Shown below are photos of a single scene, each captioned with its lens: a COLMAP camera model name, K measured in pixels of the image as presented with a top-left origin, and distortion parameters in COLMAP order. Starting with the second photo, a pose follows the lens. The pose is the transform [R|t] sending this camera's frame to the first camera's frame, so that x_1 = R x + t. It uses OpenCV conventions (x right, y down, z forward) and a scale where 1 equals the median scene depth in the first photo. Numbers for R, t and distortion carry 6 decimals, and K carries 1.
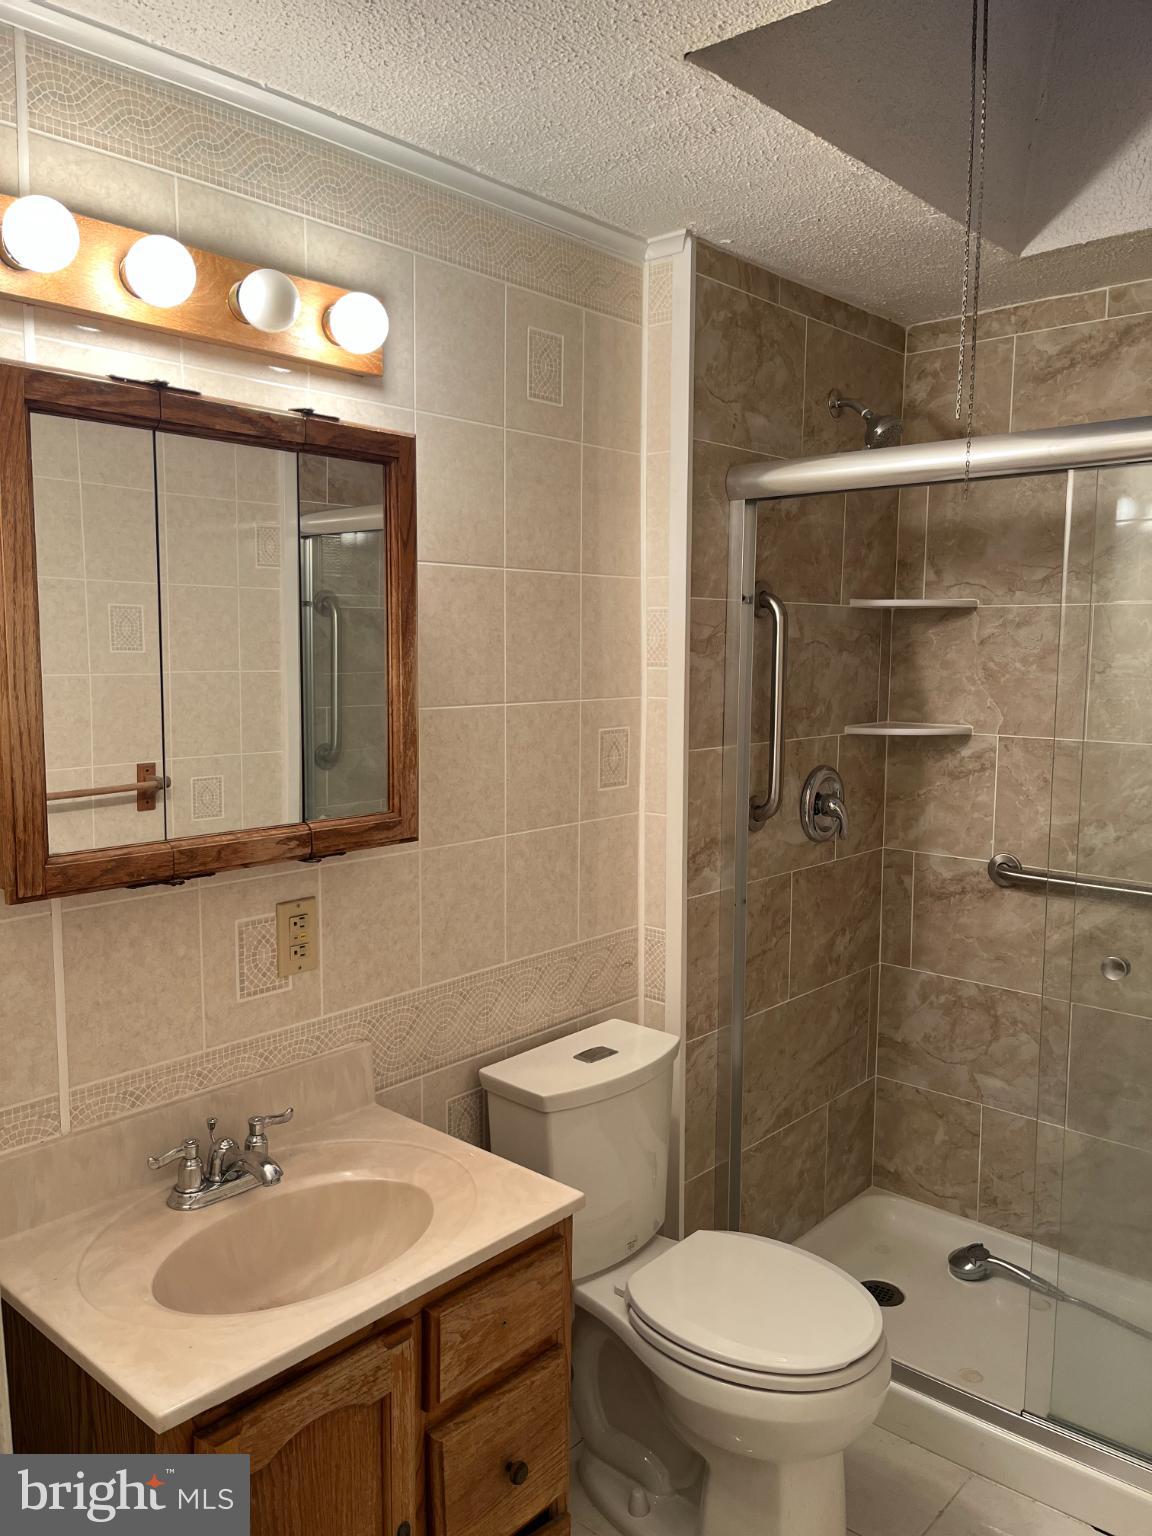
lens RADIAL K [[1156.5, 0, 575.7], [0, 1156.5, 767.0], [0, 0, 1]] dist [0.038482, -0.057538]
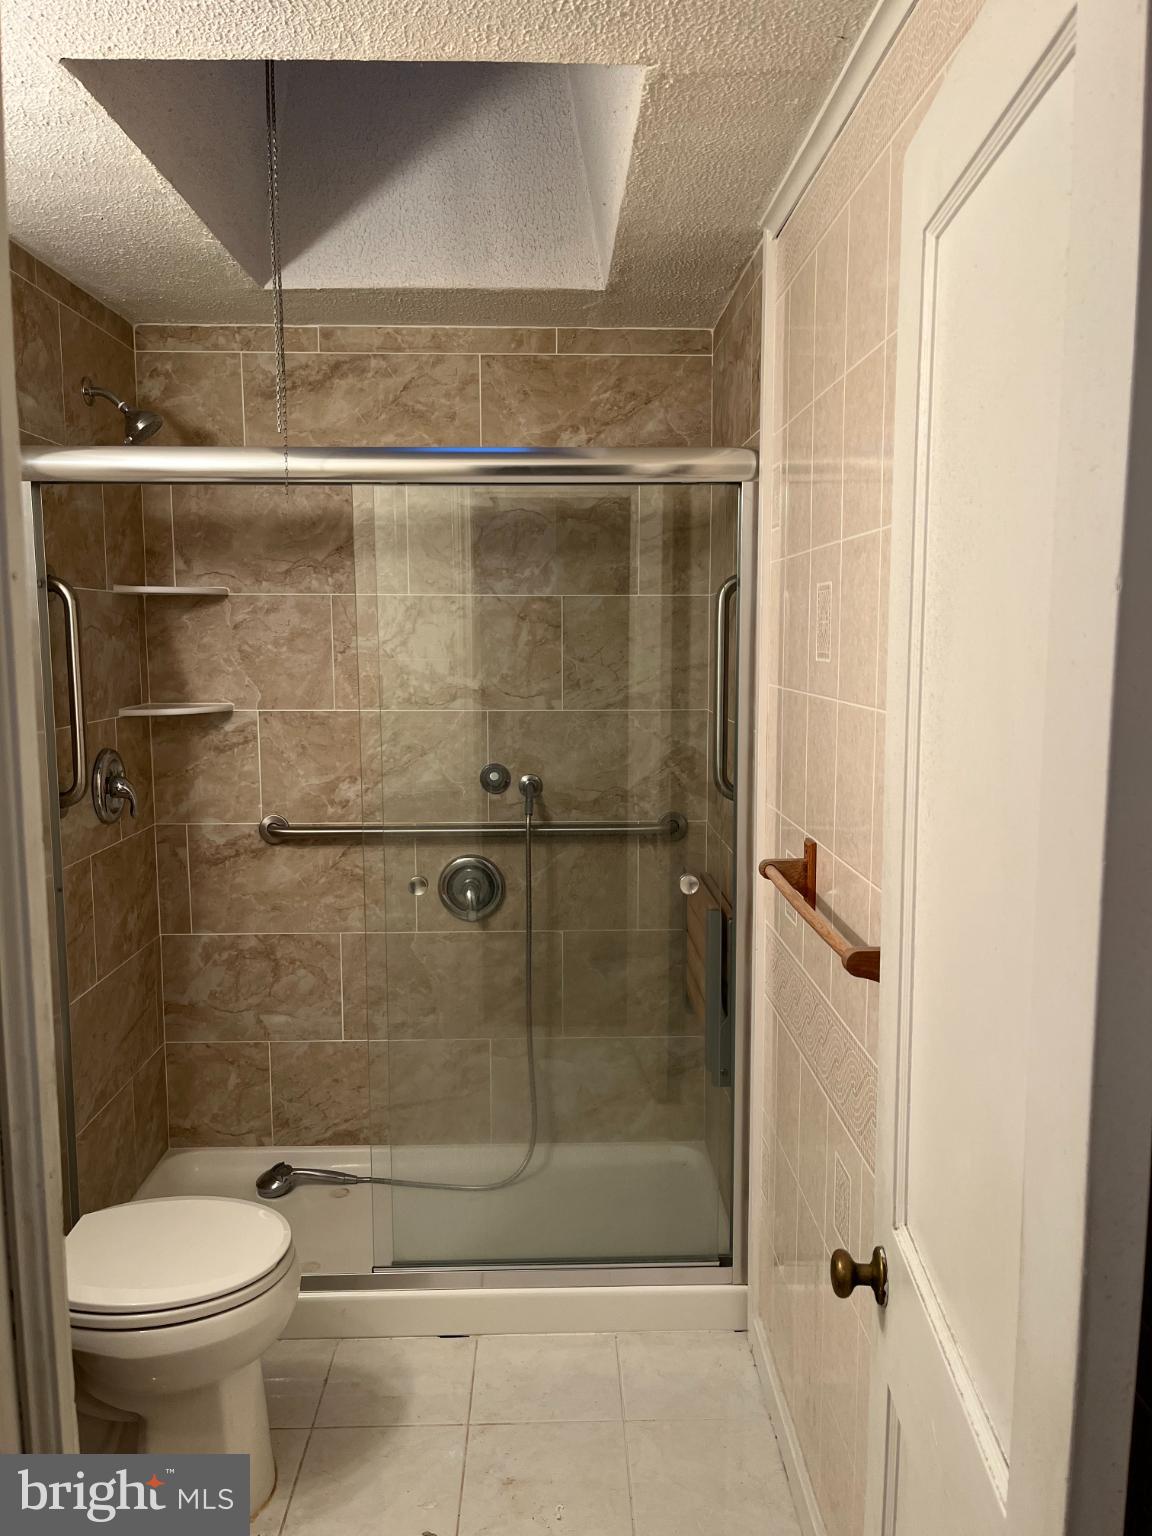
lens RADIAL K [[1156.5, 0, 577.9], [0, 1156.5, 756.2], [0, 0, 1]] dist [0.038482, -0.057538]
pose [[0.726299, -0.078652, 0.682864, -0.181989], [0.076275, 0.996519, 0.033652, 0.002786], [-0.683134, 0.027644, 0.729770, -0.025028]]
